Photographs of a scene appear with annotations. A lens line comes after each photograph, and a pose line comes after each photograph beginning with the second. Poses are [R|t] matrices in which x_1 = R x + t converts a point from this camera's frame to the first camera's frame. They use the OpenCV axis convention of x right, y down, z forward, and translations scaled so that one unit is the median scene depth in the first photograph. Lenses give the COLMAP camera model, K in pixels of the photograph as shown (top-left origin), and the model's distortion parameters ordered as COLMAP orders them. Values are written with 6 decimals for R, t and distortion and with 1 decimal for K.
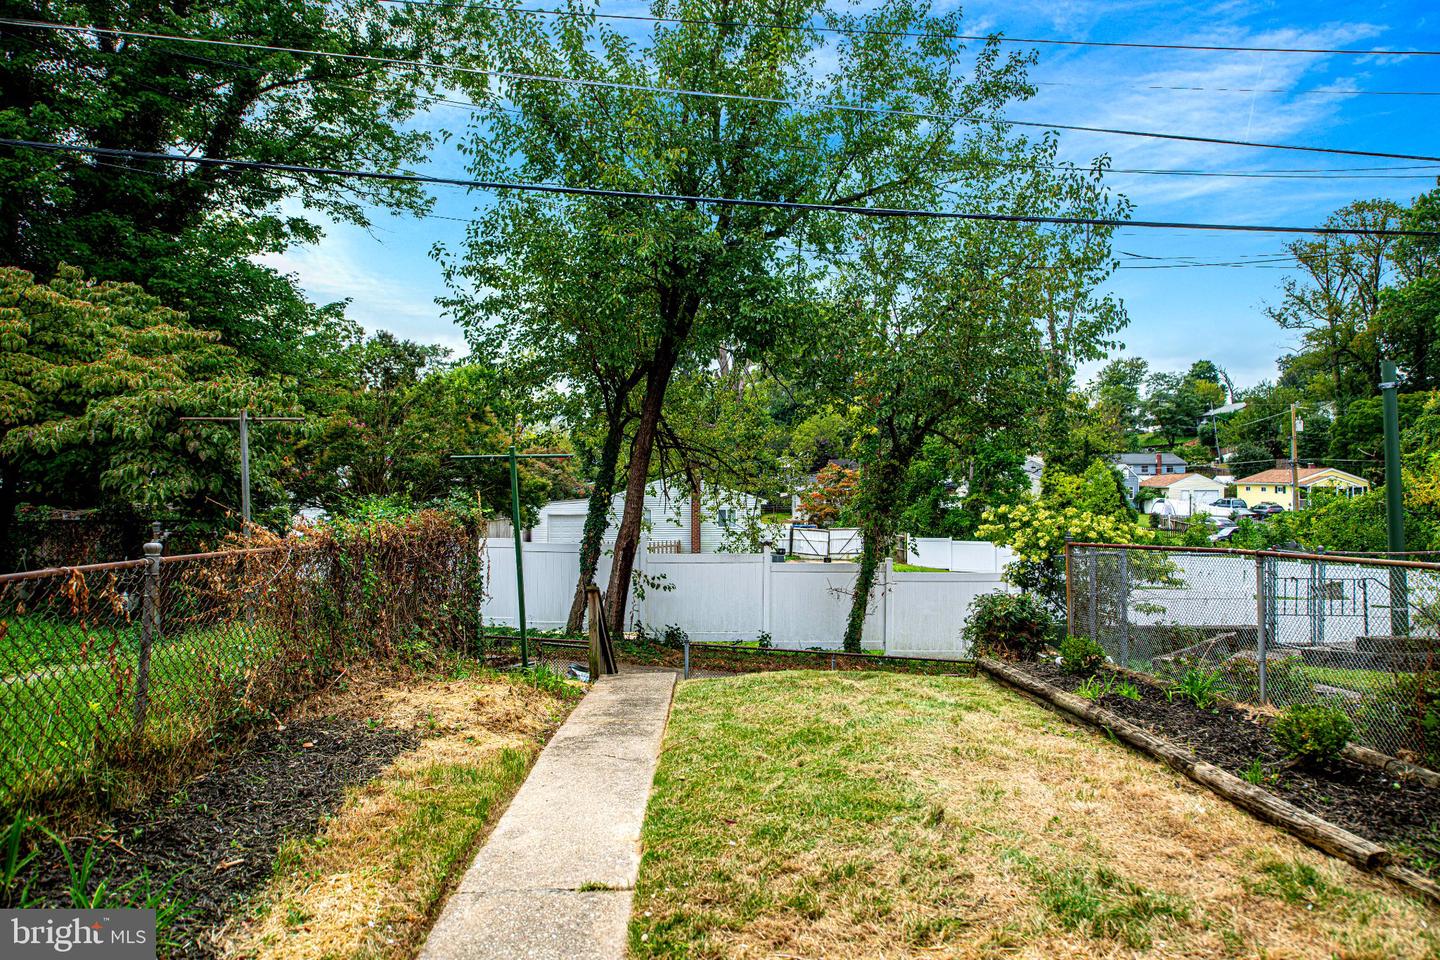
lens RADIAL K [[961.5, 0, 721.9], [0, 961.5, 476.5], [0, 0, 1]] dist [-0.024199, 0.020820]
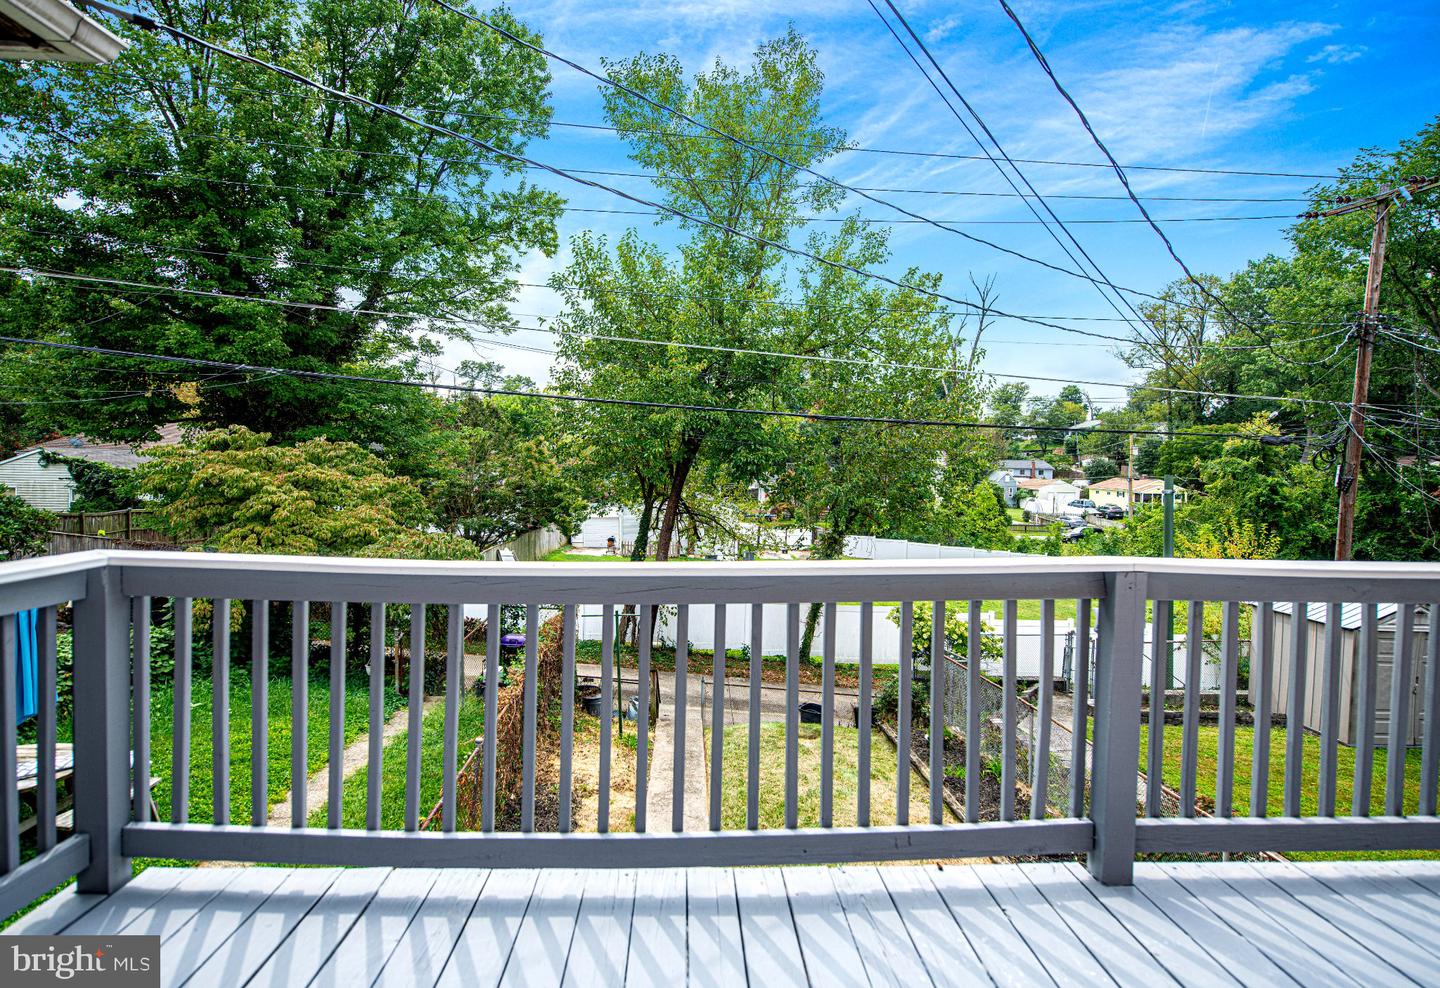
lens RADIAL K [[727.4, 0, 697.7], [0, 727.4, 491.9], [0, 0, 1]] dist [-0.018190, 0.000901]
pose [[0.999780, 0.019613, -0.007389, -0.043654], [-0.019271, 0.998854, 0.043810, -0.202282], [0.008239, -0.043658, 0.999013, -0.204130]]
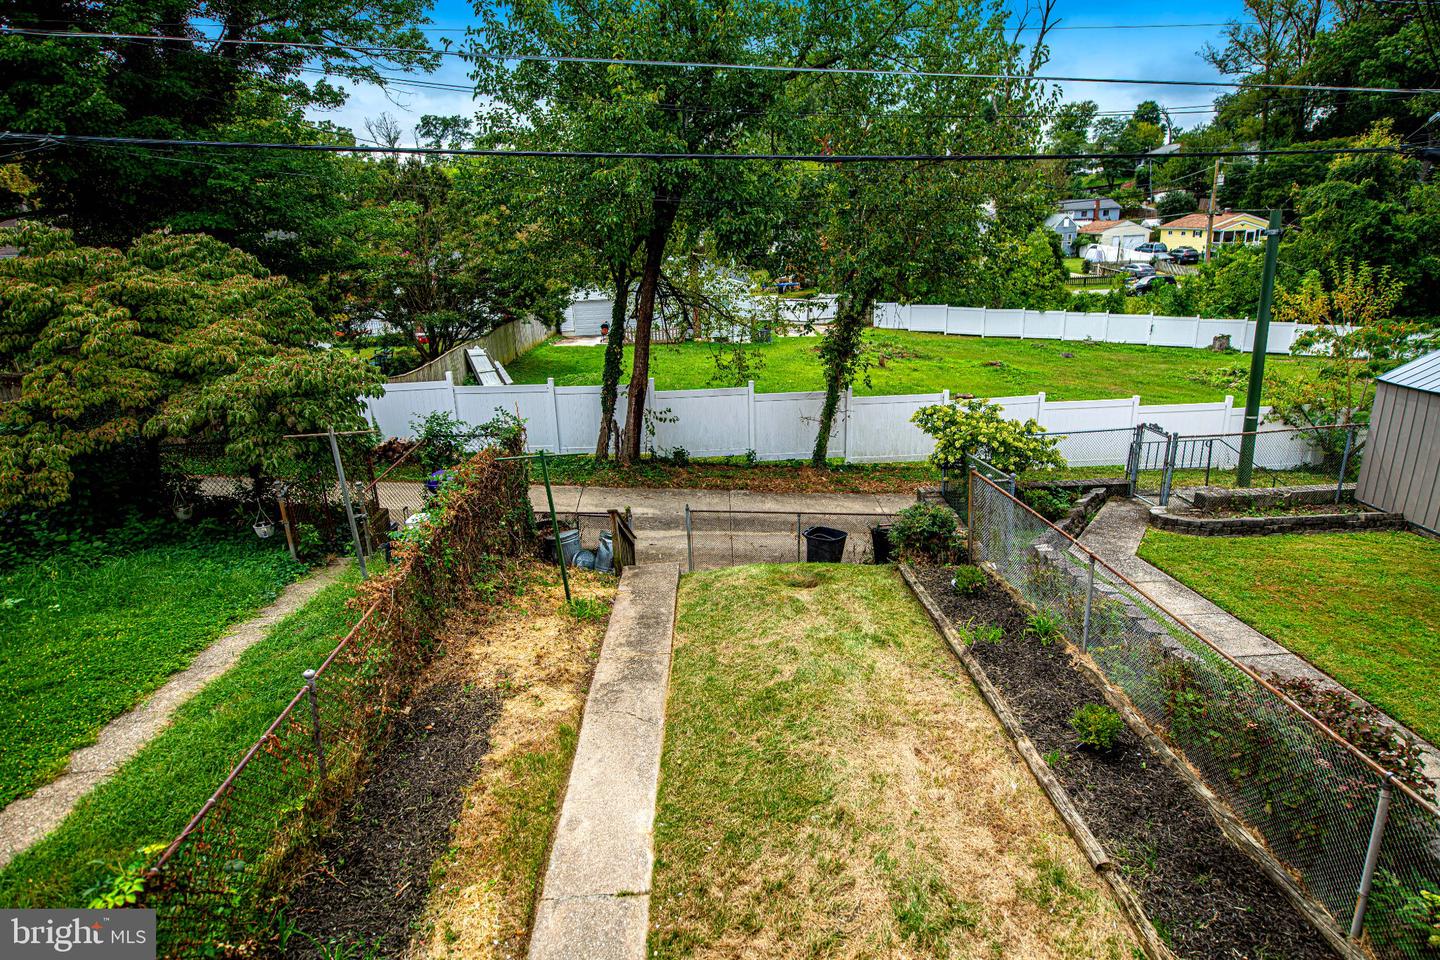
lens RADIAL K [[793.4, 0, 721.1], [0, 793.4, 475.0], [0, 0, 1]] dist [-0.011386, 0.001639]
pose [[0.999161, -0.039732, -0.009969, 0.023137], [0.040879, 0.951573, 0.304694, -0.208559], [-0.002620, -0.304846, 0.952398, -0.024617]]
